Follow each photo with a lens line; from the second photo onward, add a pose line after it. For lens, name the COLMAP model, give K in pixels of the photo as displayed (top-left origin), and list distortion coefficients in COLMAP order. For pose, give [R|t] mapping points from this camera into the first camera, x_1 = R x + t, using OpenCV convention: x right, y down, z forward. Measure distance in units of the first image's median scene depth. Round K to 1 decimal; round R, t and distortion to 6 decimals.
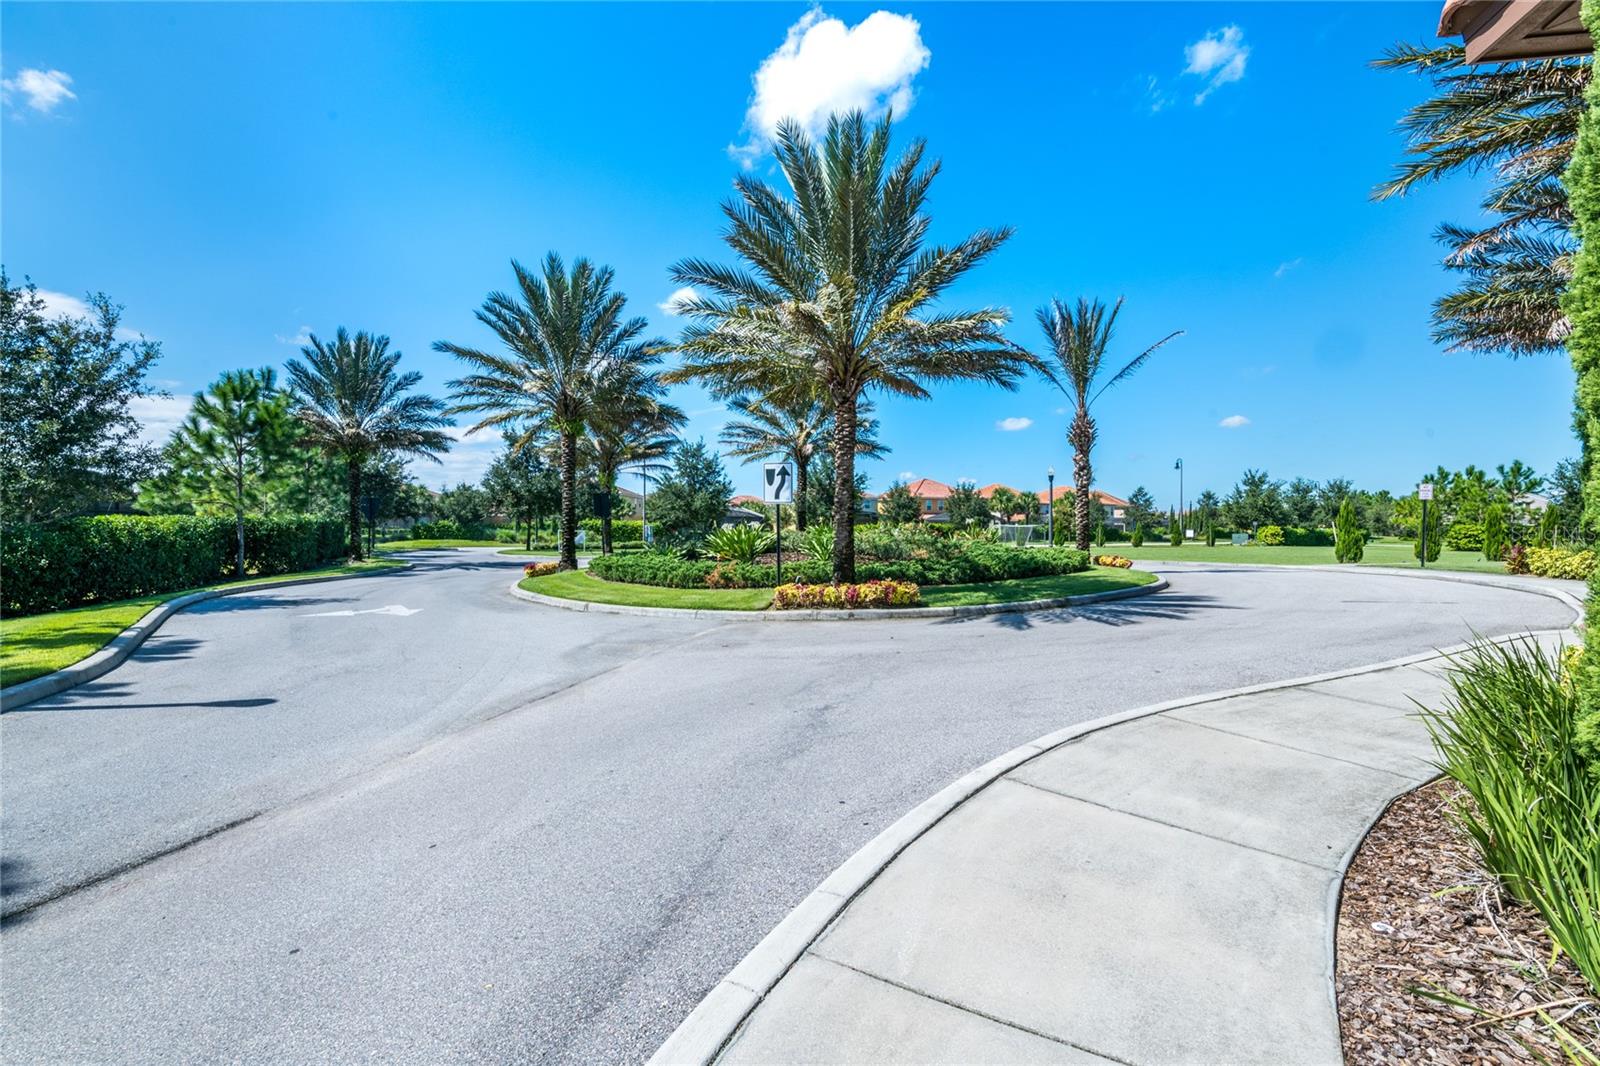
lens RADIAL K [[717.3, 0, 799.2], [0, 717.3, 538.7], [0, 0, 1]] dist [0.000312, -0.000076]
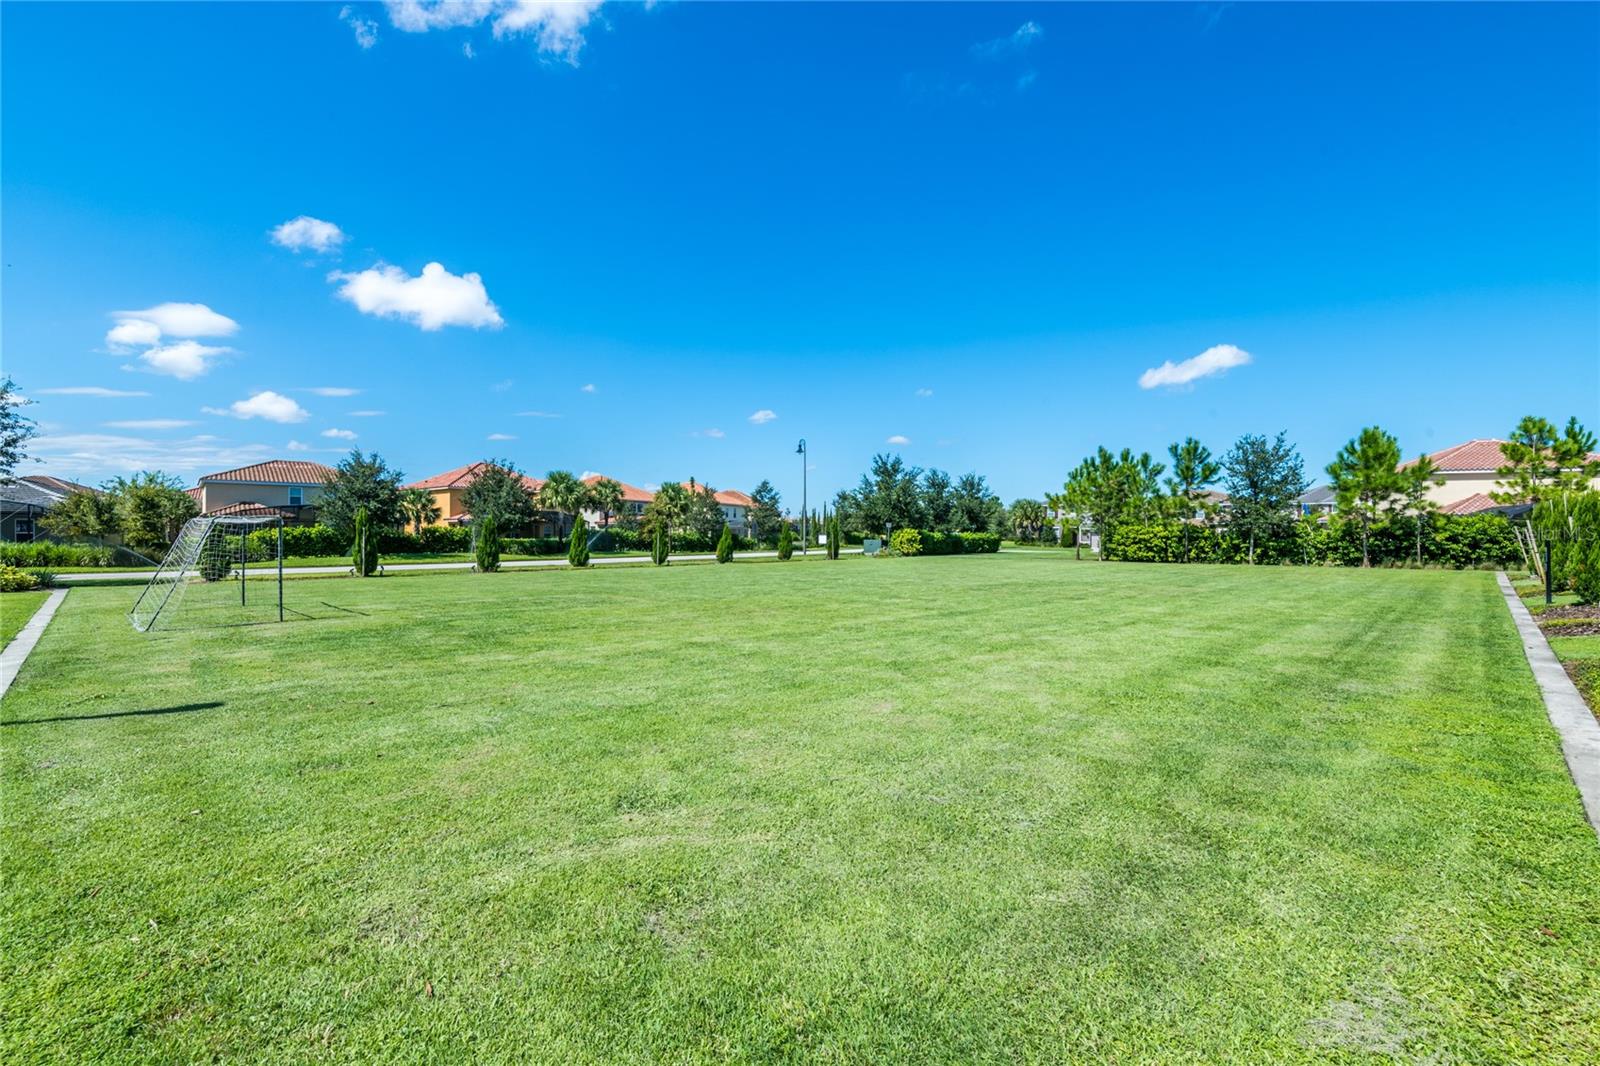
lens RADIAL K [[717.3, 0, 799.7], [0, 717.3, 530.8], [0, 0, 1]] dist [0.000312, -0.000076]
pose [[0.903225, -0.001190, 0.429166, 0.235245], [0.009688, 0.999798, -0.017618, -0.003675], [-0.429058, 0.020070, 0.903054, 0.371072]]
